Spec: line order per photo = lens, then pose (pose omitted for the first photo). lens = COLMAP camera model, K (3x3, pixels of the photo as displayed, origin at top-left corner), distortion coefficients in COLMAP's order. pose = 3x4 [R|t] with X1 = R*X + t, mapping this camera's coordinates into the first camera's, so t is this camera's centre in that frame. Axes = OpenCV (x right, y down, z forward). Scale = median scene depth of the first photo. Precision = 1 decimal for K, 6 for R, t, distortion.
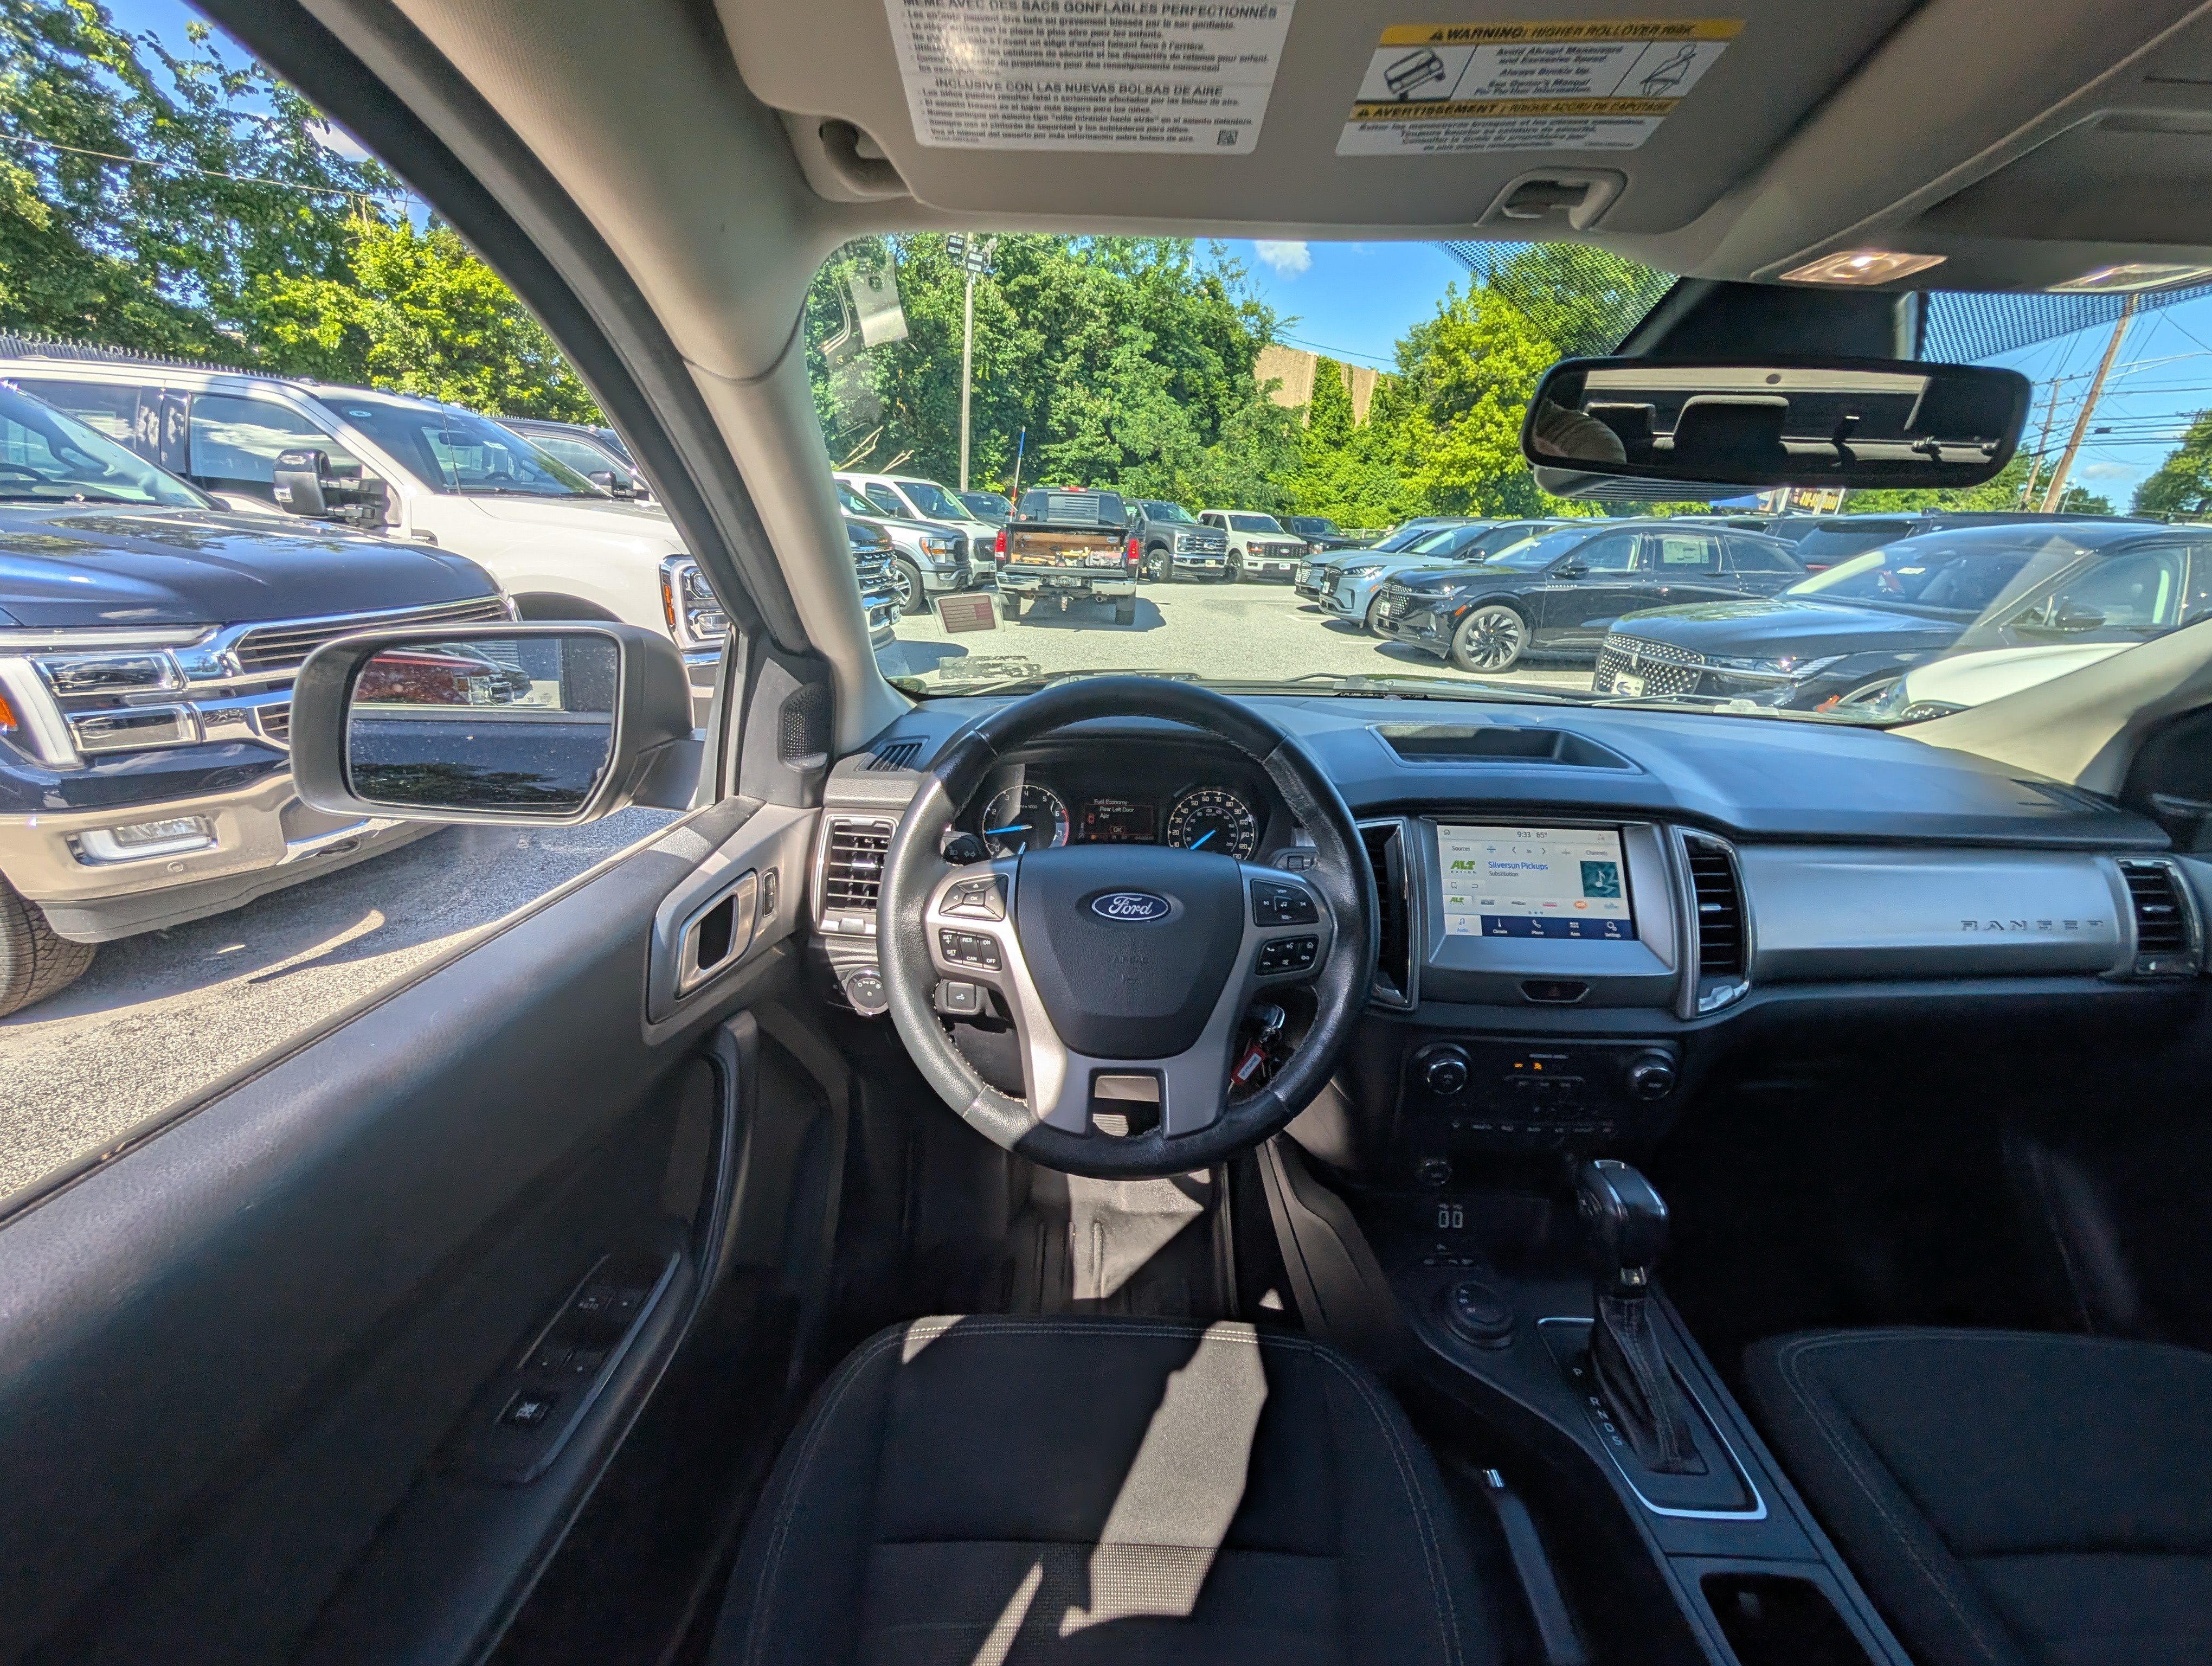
lens RADIAL K [[846.7, 0, 1103.1], [0, 846.7, 828.2], [0, 0, 1]] dist [0.004308, 0.000003]
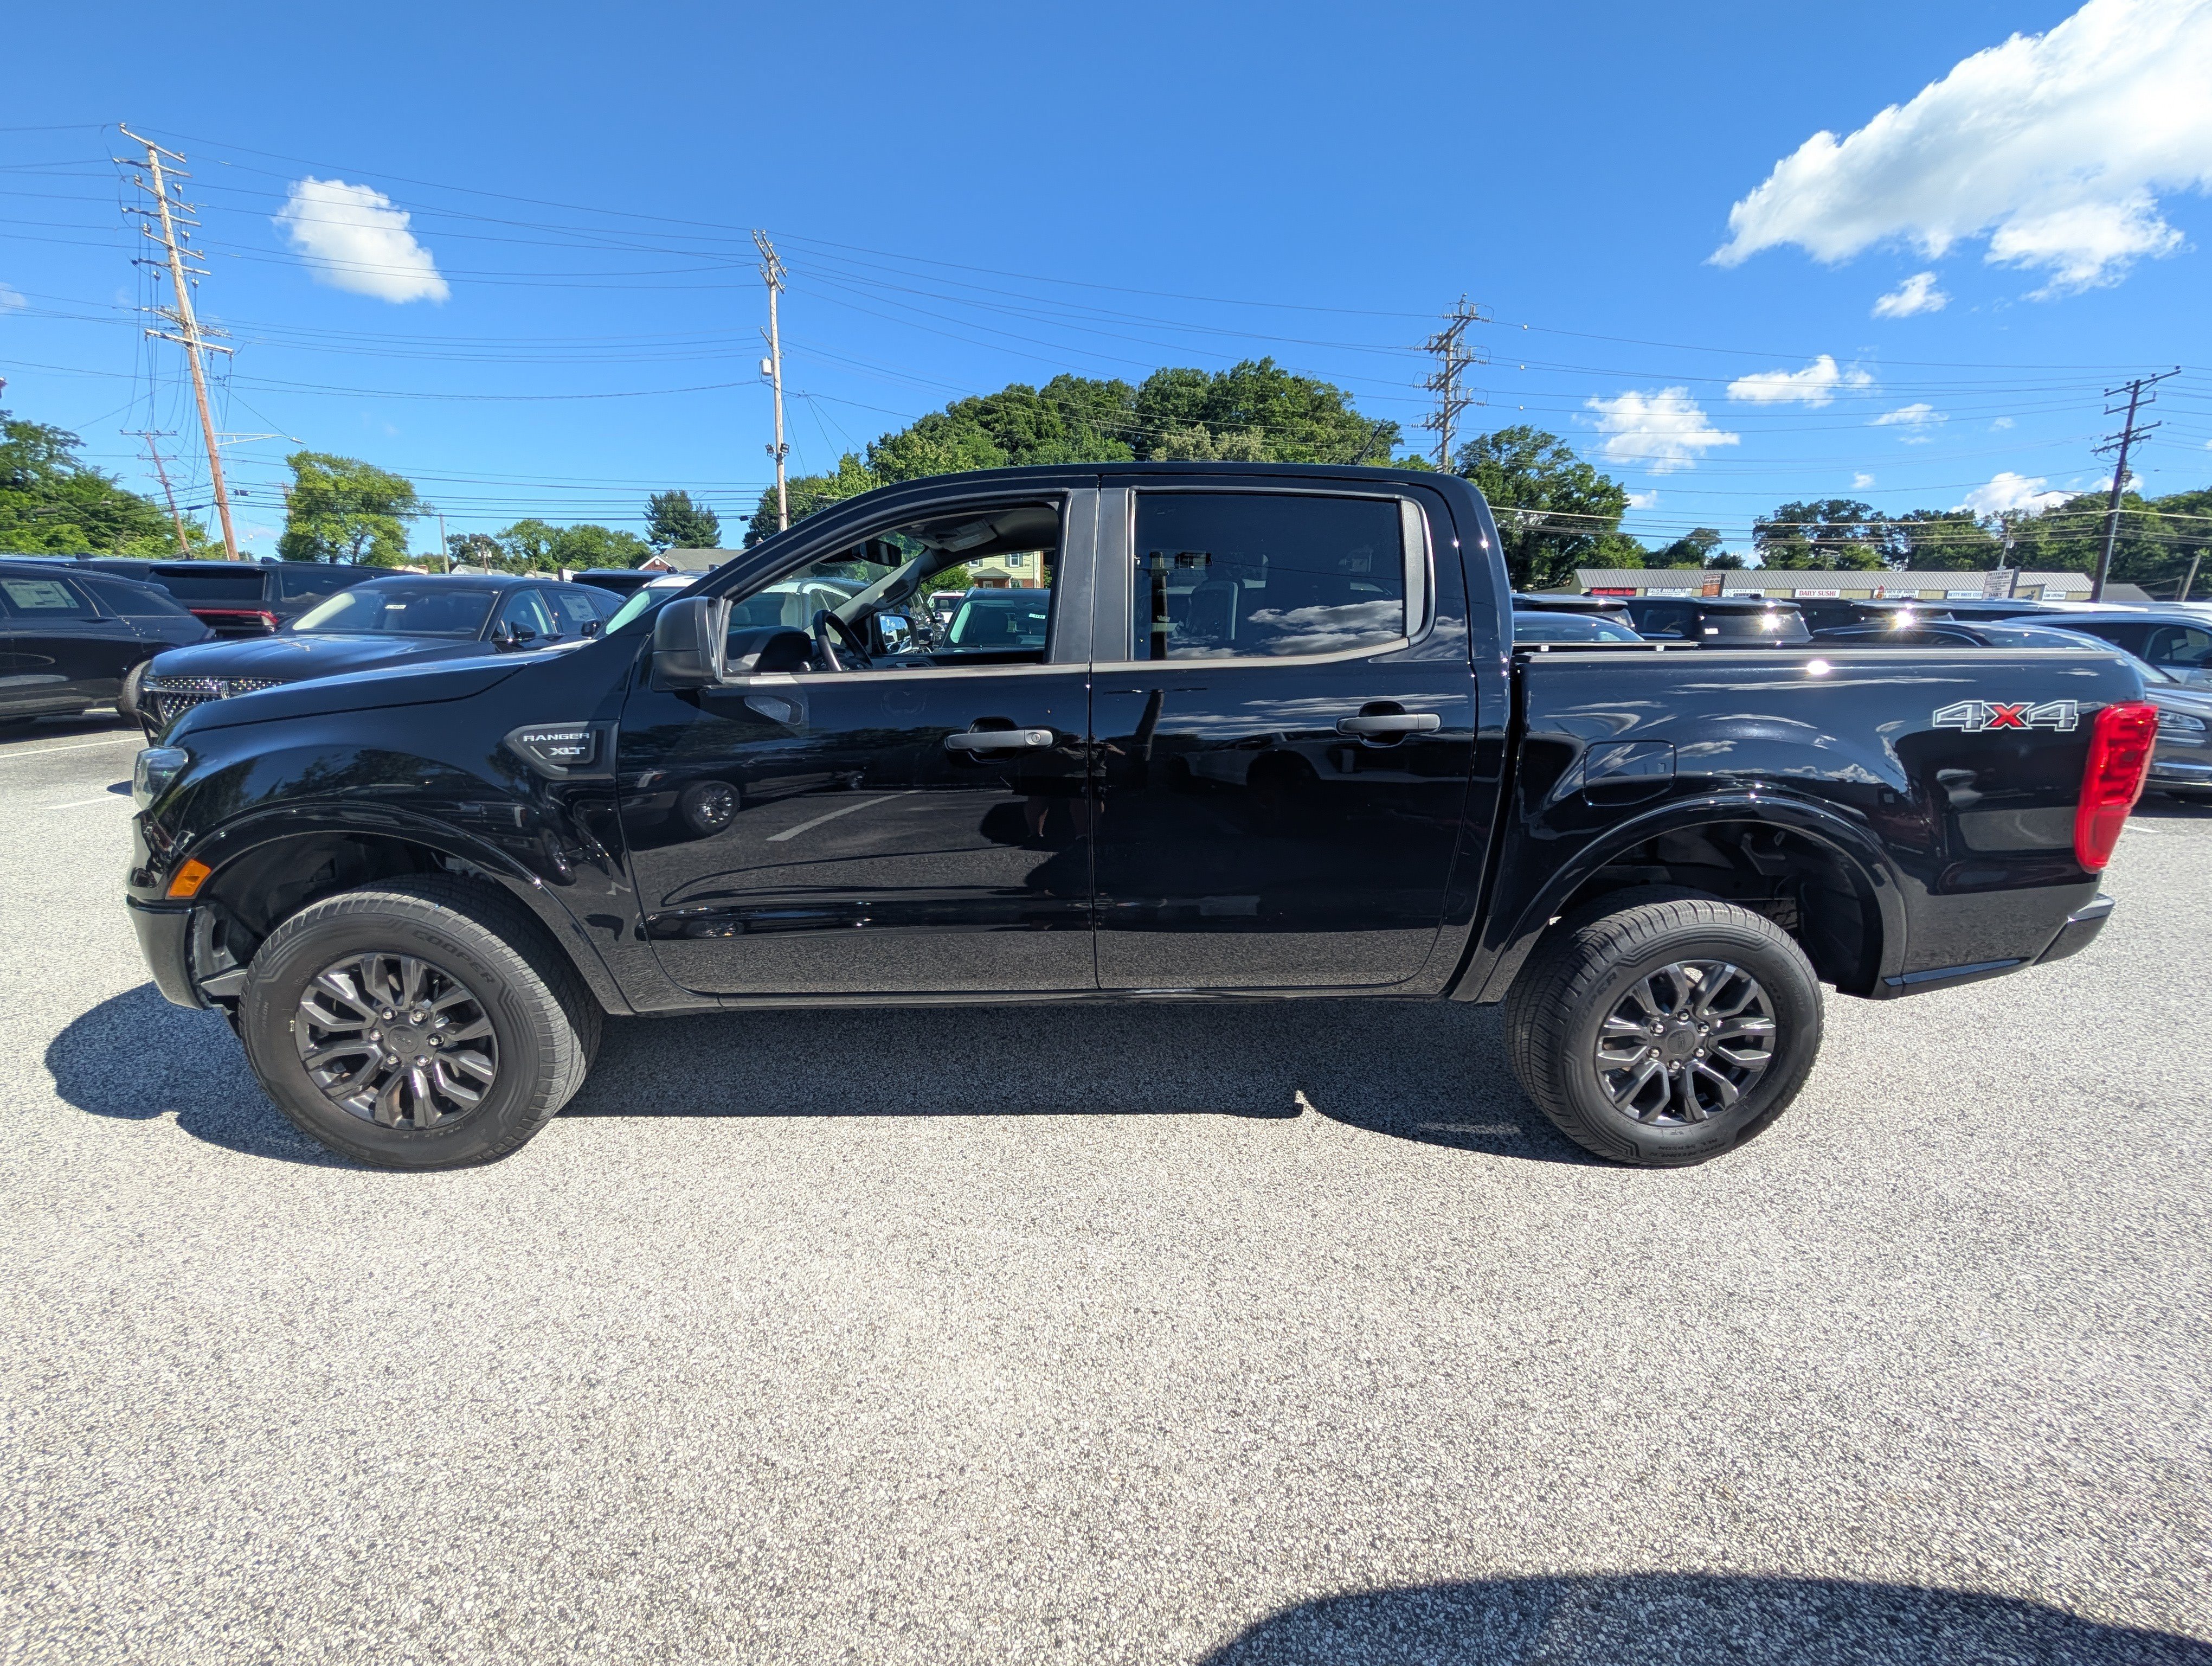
lens RADIAL K [[846.7, 0, 1109.6], [0, 846.7, 828.1], [0, 0, 1]] dist [0.004308, 0.000003]
pose [[-0.036221, -0.266296, 0.963210, -0.142522], [0.316239, 0.911257, 0.263825, 0.003932], [-0.947988, 0.314160, 0.051207, -0.003454]]
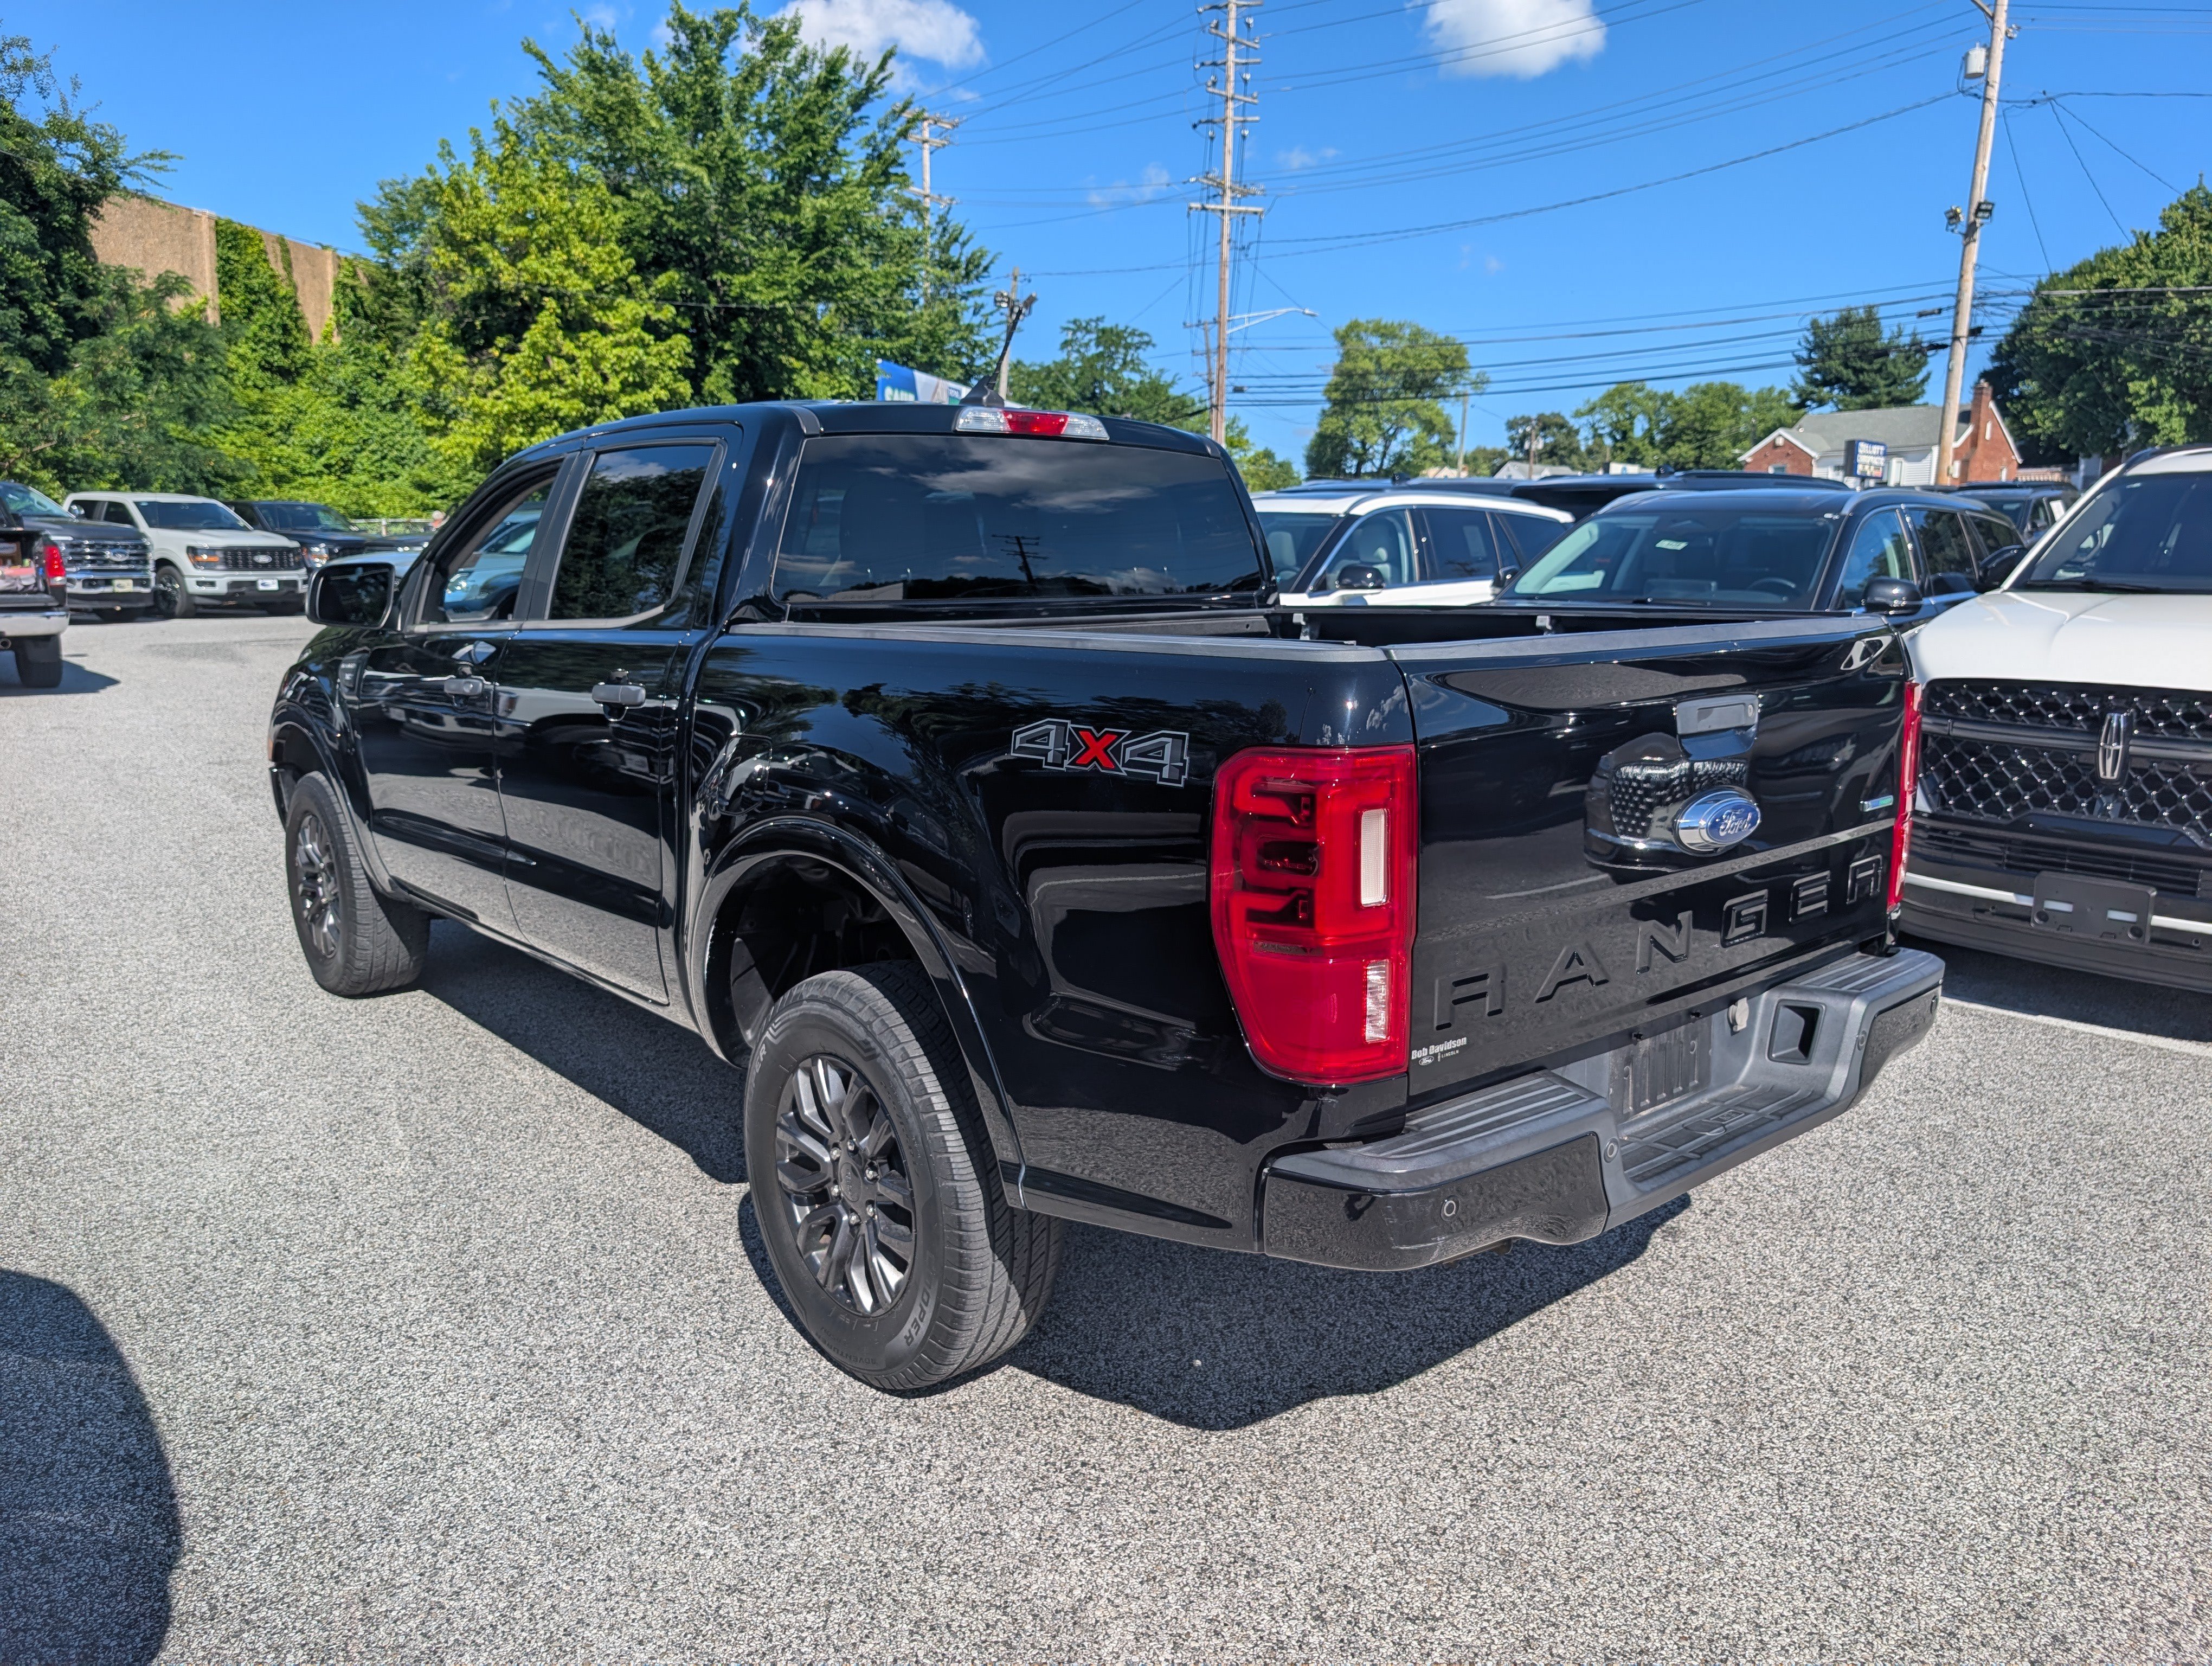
lens RADIAL K [[1626.7, 0, 1120.3], [0, 1626.7, 817.1], [0, 0, 1]] dist [0.003897, 0.009867]
pose [[0.751401, -0.145891, 0.643516, -0.114062], [0.243495, 0.967727, -0.064924, 0.075249], [-0.613276, 0.205477, 0.762674, -0.223491]]
